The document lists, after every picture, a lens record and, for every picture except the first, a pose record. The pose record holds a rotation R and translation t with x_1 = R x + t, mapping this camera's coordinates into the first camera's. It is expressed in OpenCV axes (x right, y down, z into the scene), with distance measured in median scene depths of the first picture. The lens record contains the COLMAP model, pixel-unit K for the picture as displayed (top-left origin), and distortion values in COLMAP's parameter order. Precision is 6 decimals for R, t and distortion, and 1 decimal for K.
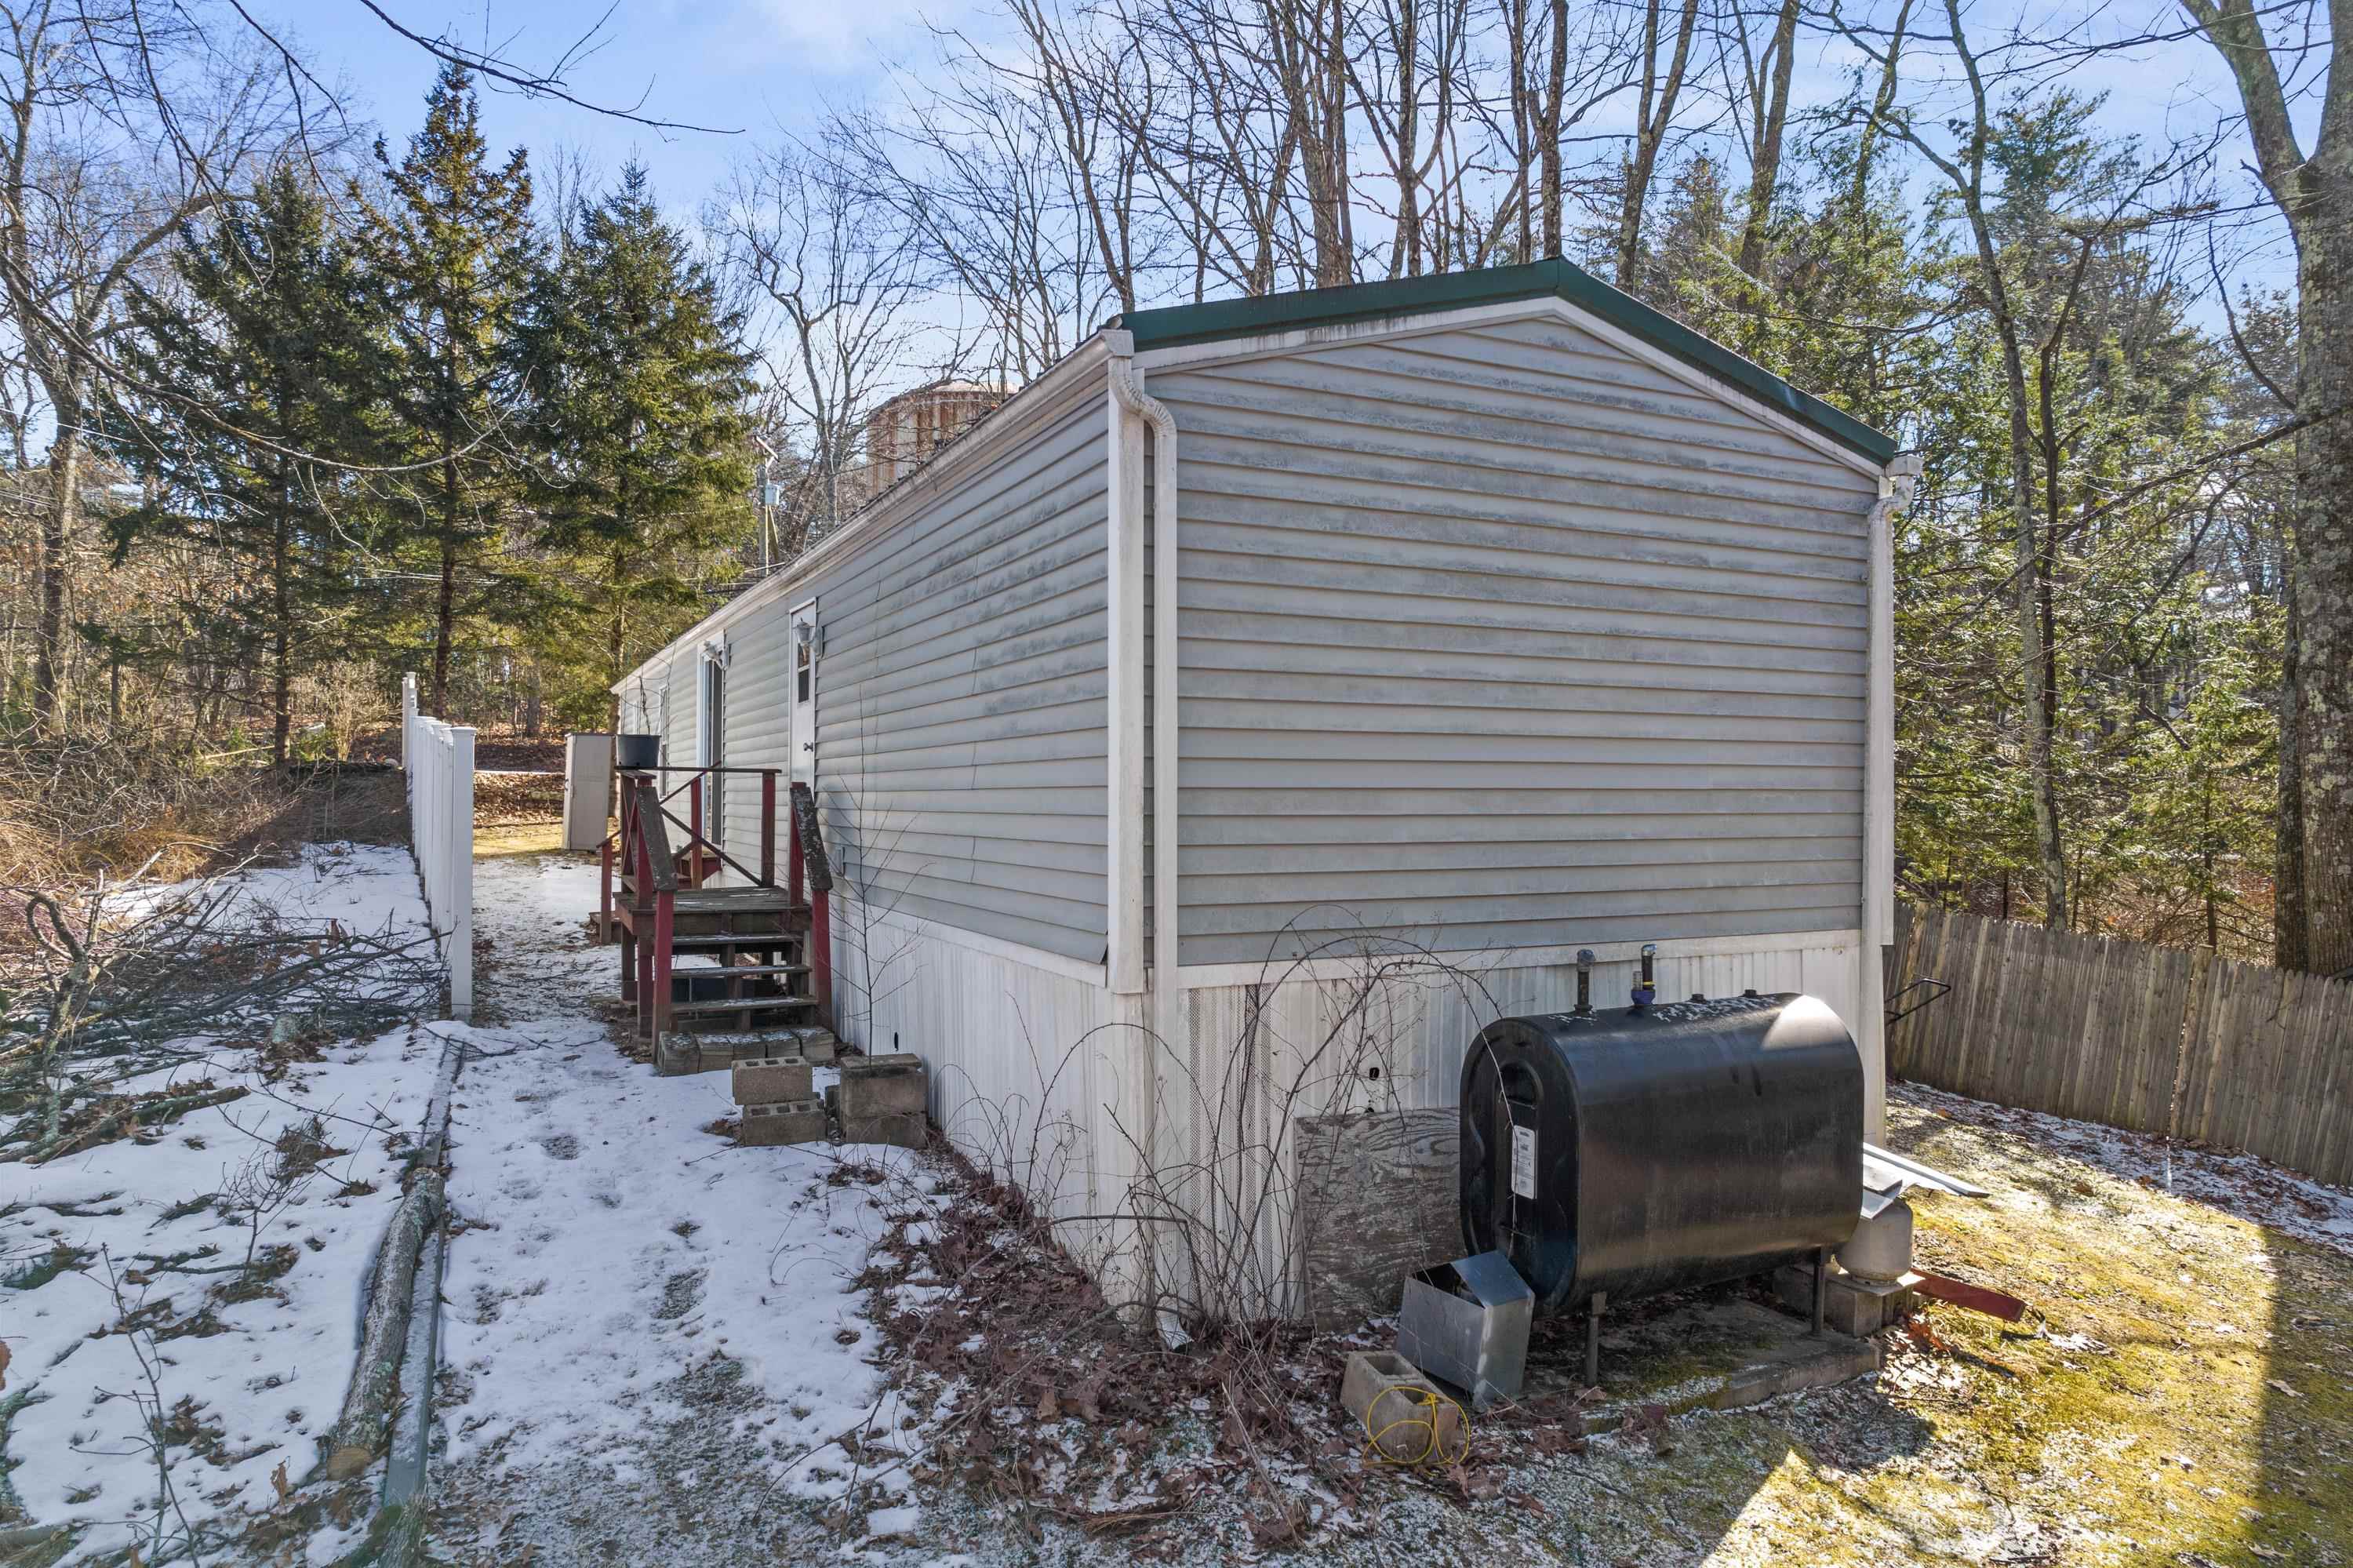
lens RADIAL K [[1502.3, 0, 1178.2], [0, 1502.3, 806.1], [0, 0, 1]] dist [-0.042934, 0.042433]
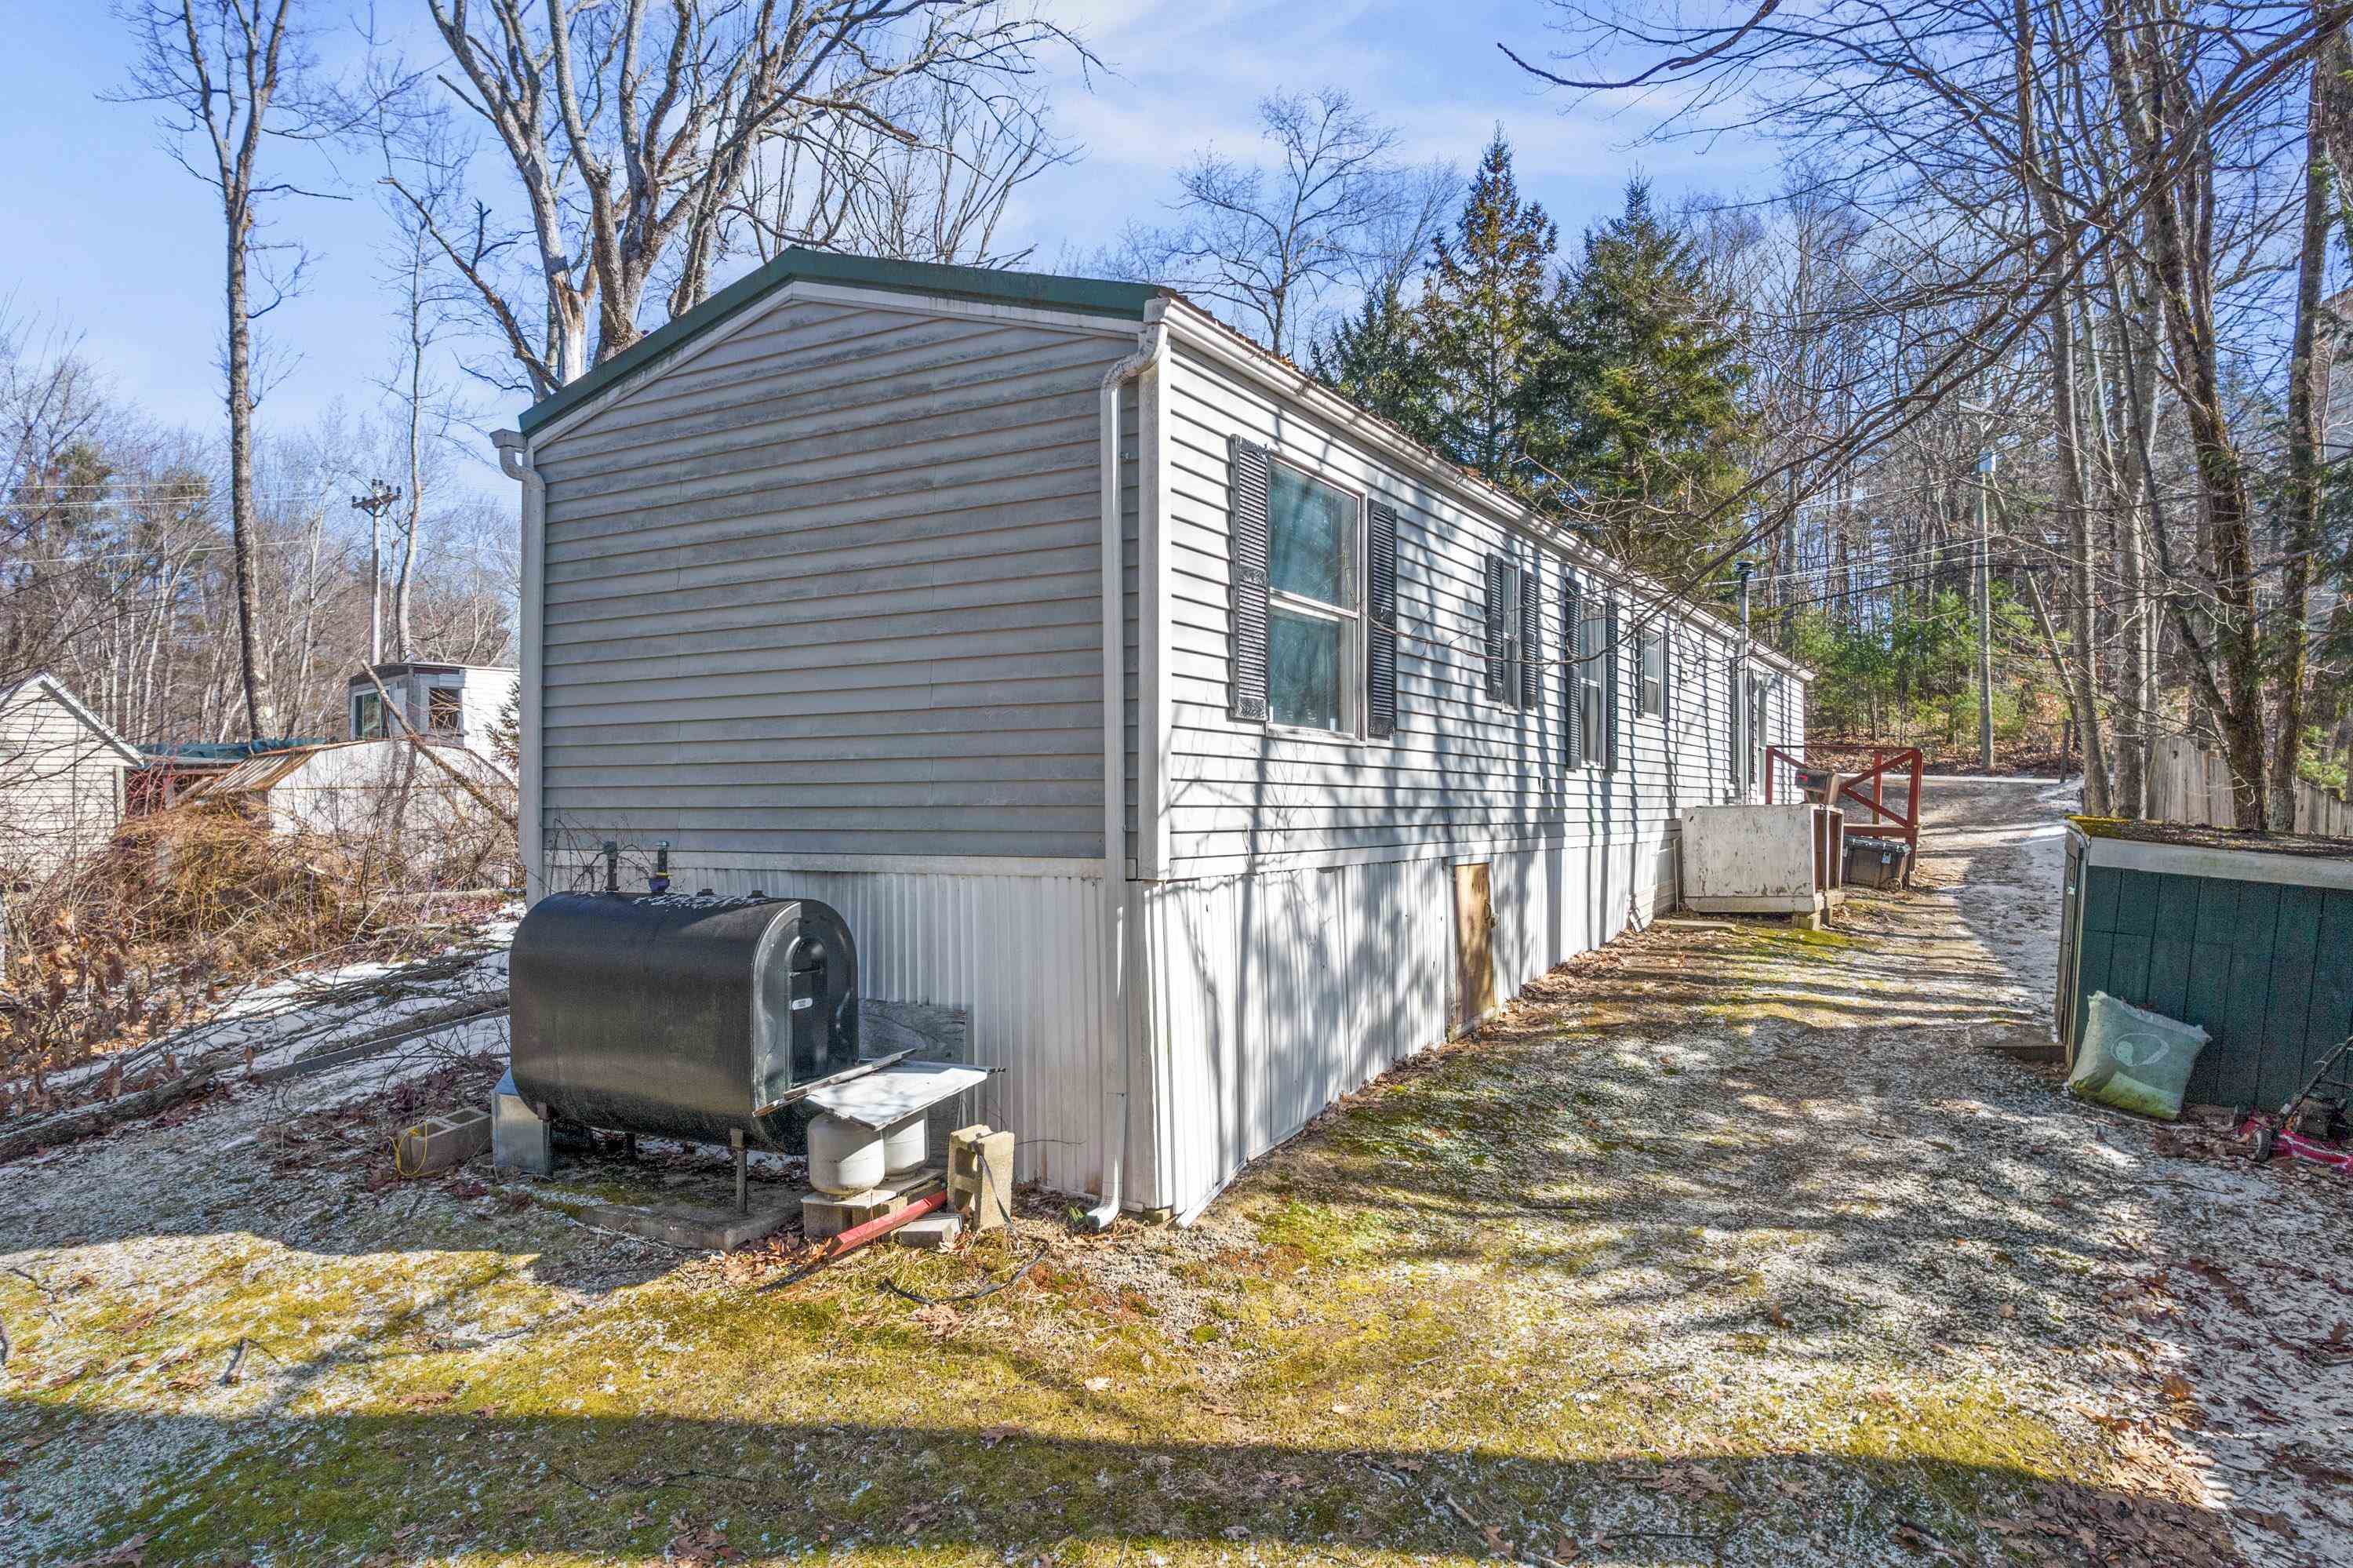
lens RADIAL K [[1502.3, 0, 1178.2], [0, 1502.3, 806.1], [0, 0, 1]] dist [-0.042934, 0.042433]
pose [[0.568388, -0.005328, -0.822744, 1.309771], [0.001625, 0.999984, -0.005353, 0.061505], [0.822759, 0.001706, 0.568387, 0.578080]]
